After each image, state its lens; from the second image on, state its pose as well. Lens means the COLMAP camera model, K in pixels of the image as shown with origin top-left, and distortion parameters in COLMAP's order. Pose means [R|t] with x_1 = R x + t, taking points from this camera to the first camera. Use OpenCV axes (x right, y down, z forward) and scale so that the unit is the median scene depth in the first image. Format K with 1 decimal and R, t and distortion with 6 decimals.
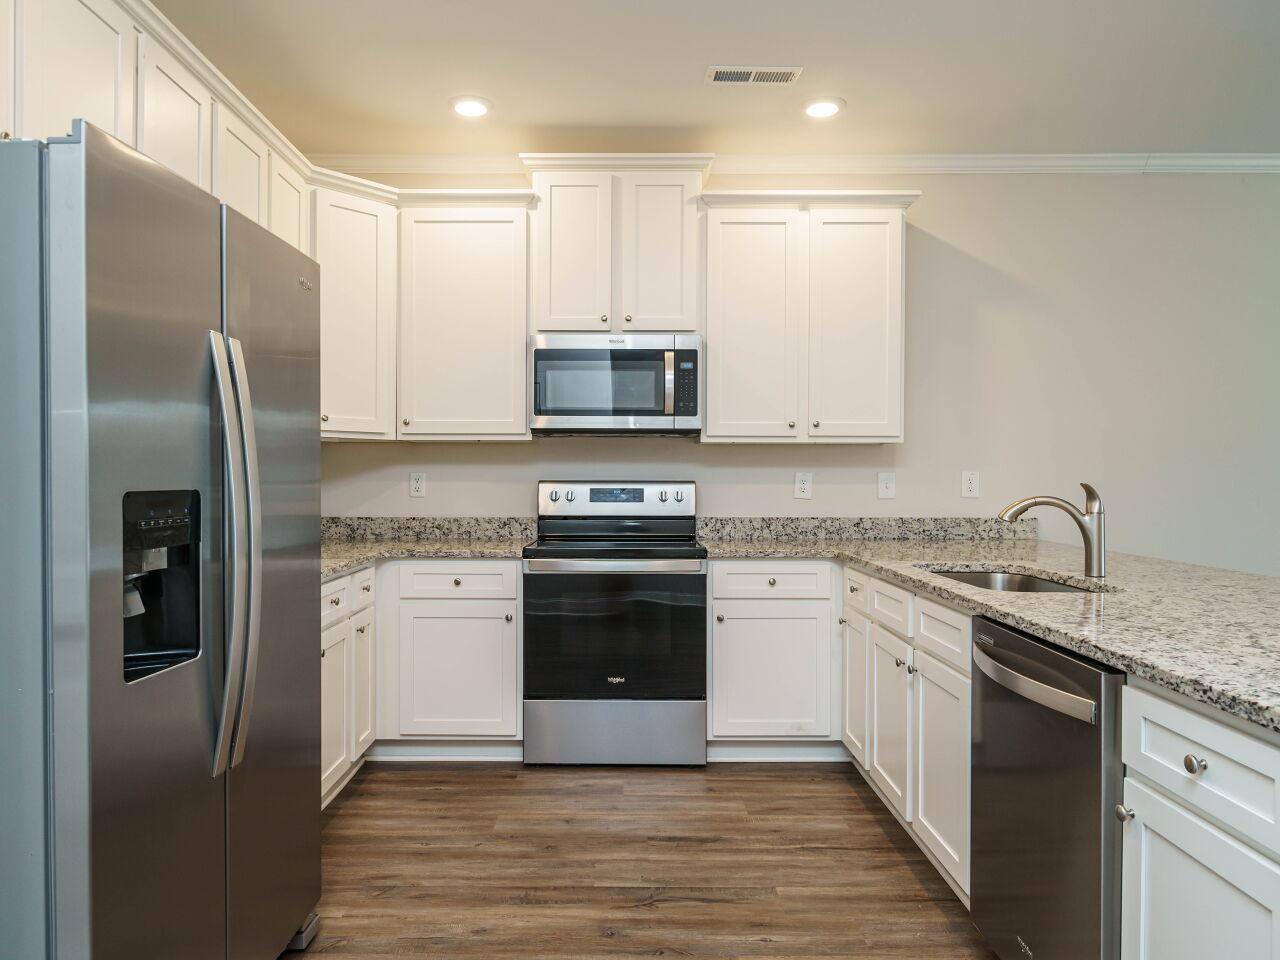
lens RADIAL K [[852.0, 0, 621.4], [0, 852.0, 480.1], [0, 0, 1]] dist [-0.005672, 0.001507]
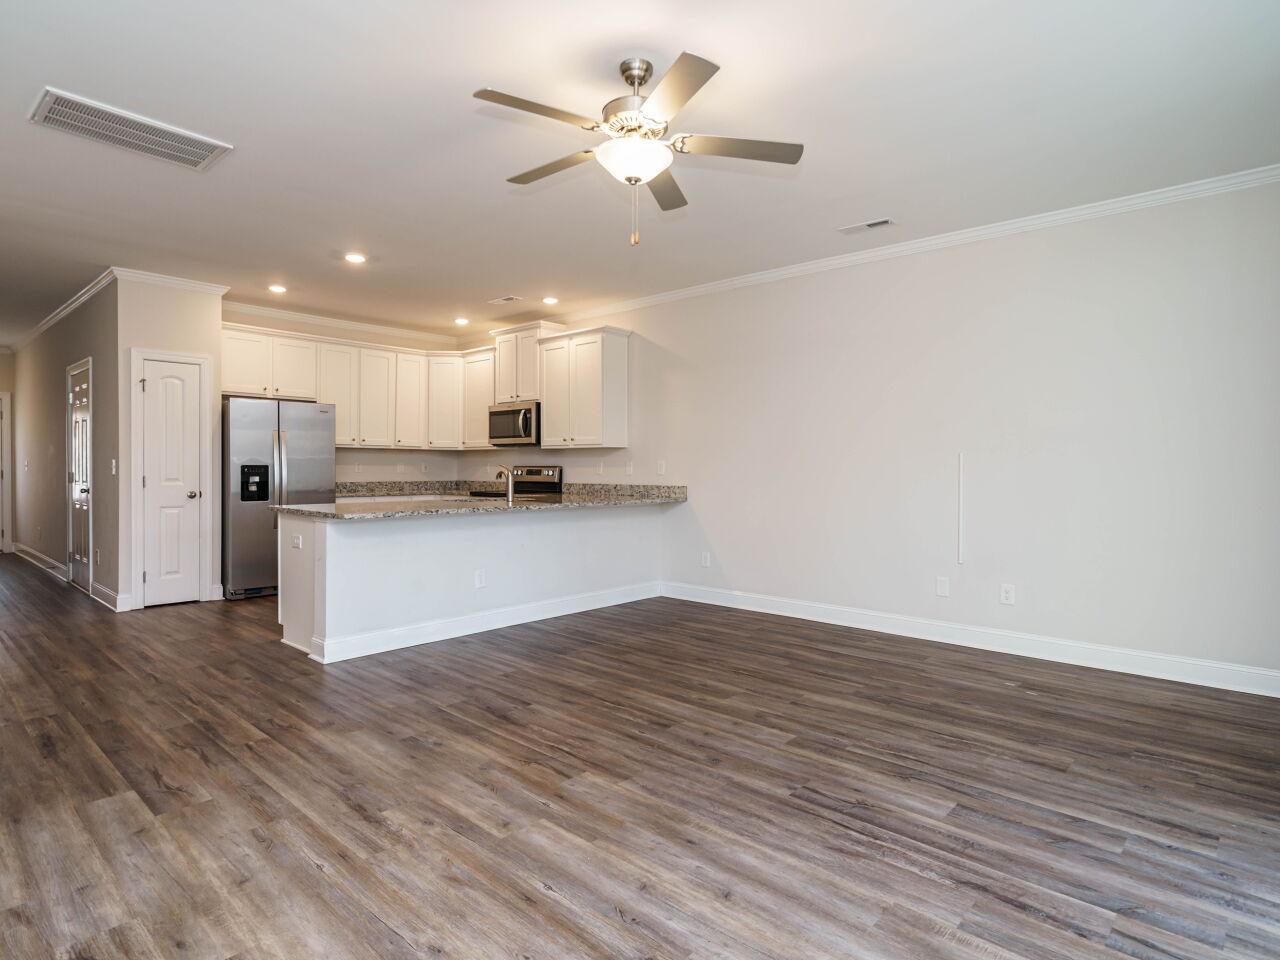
lens RADIAL K [[714.8, 0, 634.9], [0, 714.8, 477.1], [0, 0, 1]] dist [-0.007103, 0.001946]
pose [[0.738100, 0.008592, -0.674637, 1.610103], [-0.005245, 0.999962, 0.006996, 0.016782], [0.674671, -0.001626, 0.738117, -0.233257]]
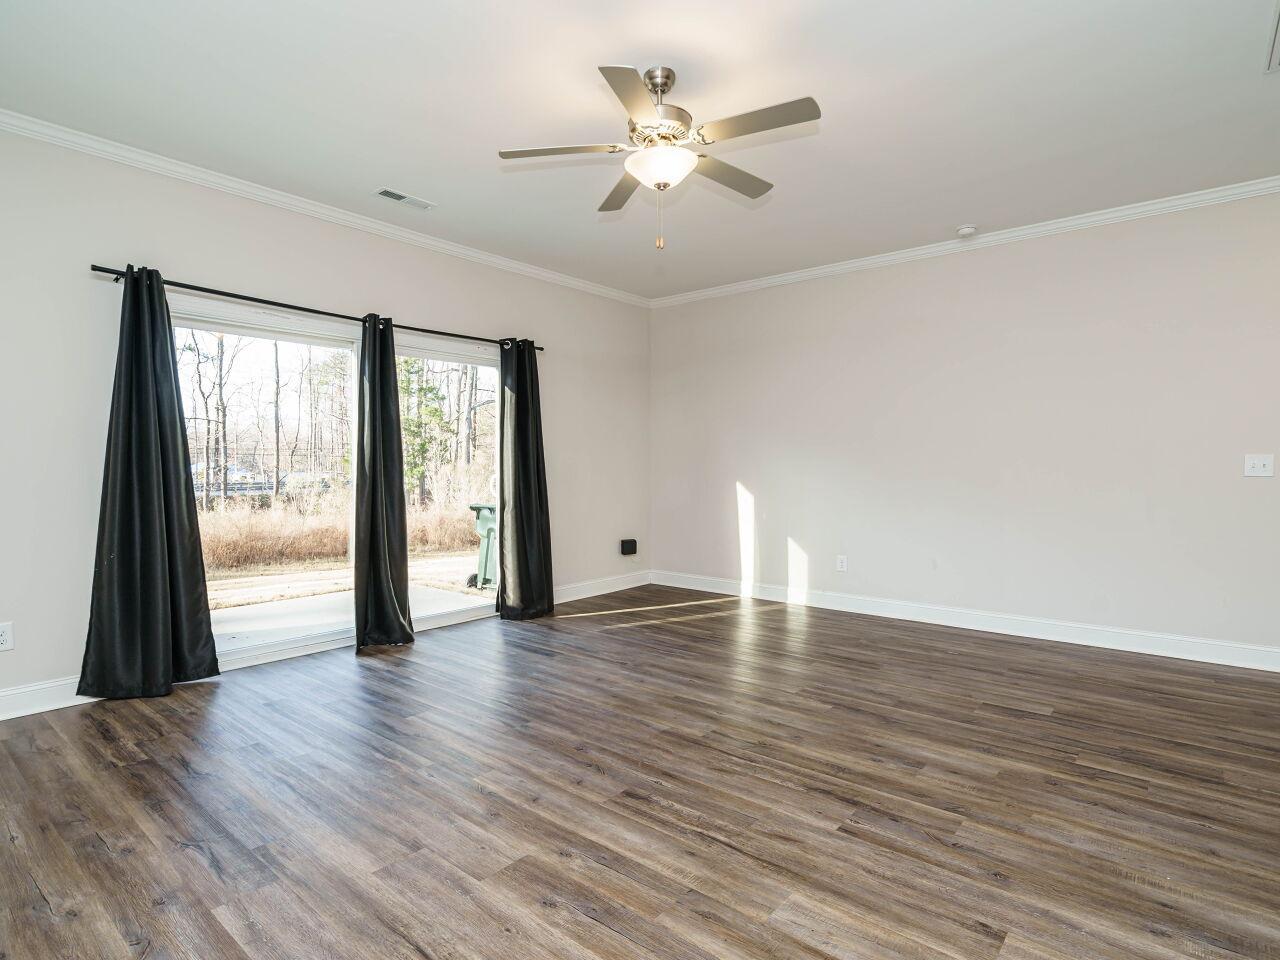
lens RADIAL K [[676.8, 0, 641.8], [0, 676.8, 485.1], [0, 0, 1]] dist [-0.003850, -0.000404]
pose [[-0.774122, -0.020611, 0.632700, 0.628012], [0.003197, 0.999330, 0.036466, 0.013437], [-0.633028, 0.030252, -0.773538, 0.932235]]
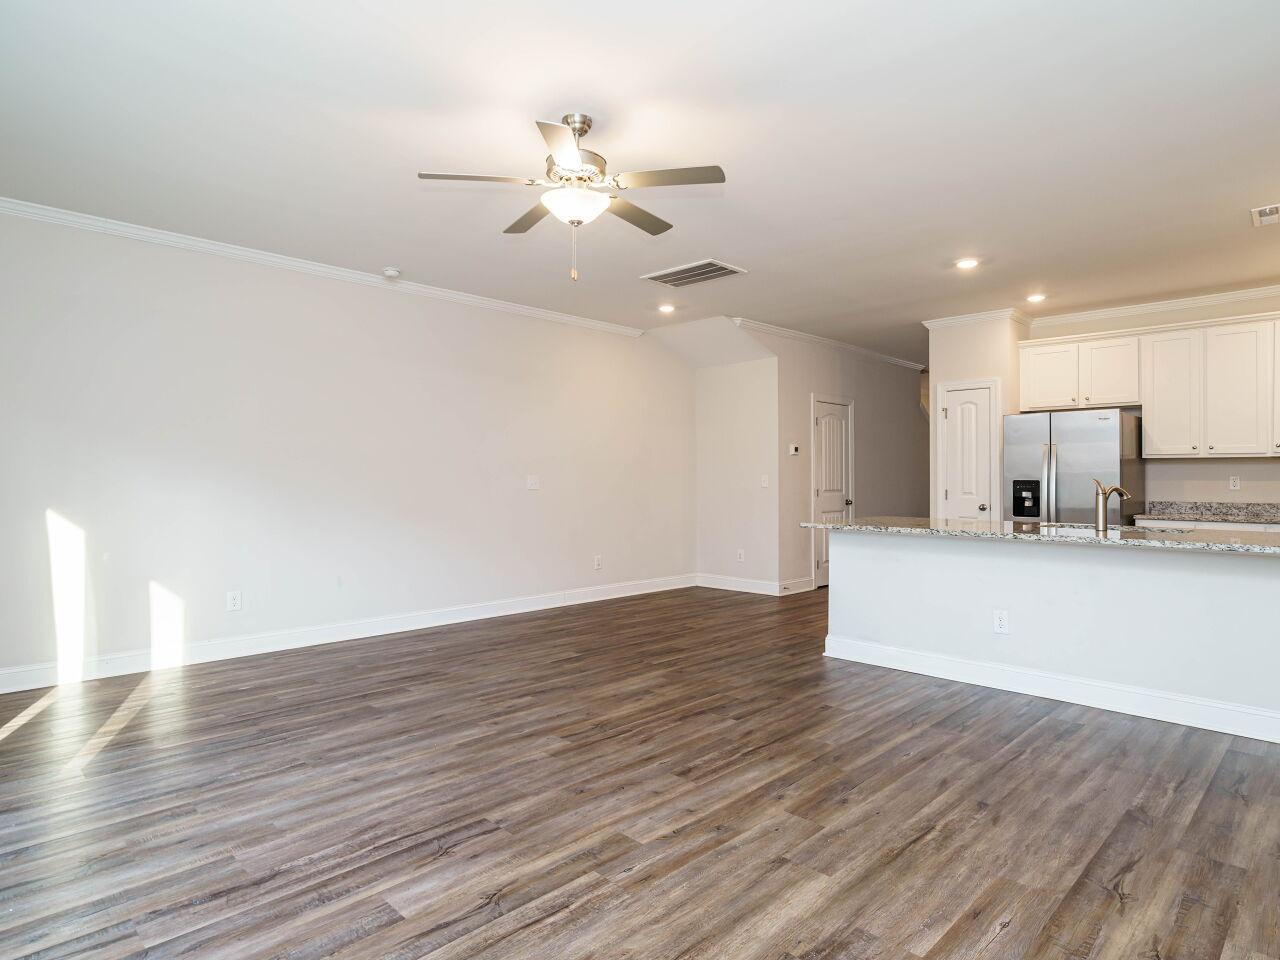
lens RADIAL K [[714.8, 0, 641.1], [0, 714.8, 473.6], [0, 0, 1]] dist [-0.007103, 0.001946]
pose [[-0.705568, -0.010595, -0.708563, 1.632593], [-0.008808, 0.999942, -0.006182, 0.007256], [0.708588, 0.001879, -0.705620, 0.970226]]
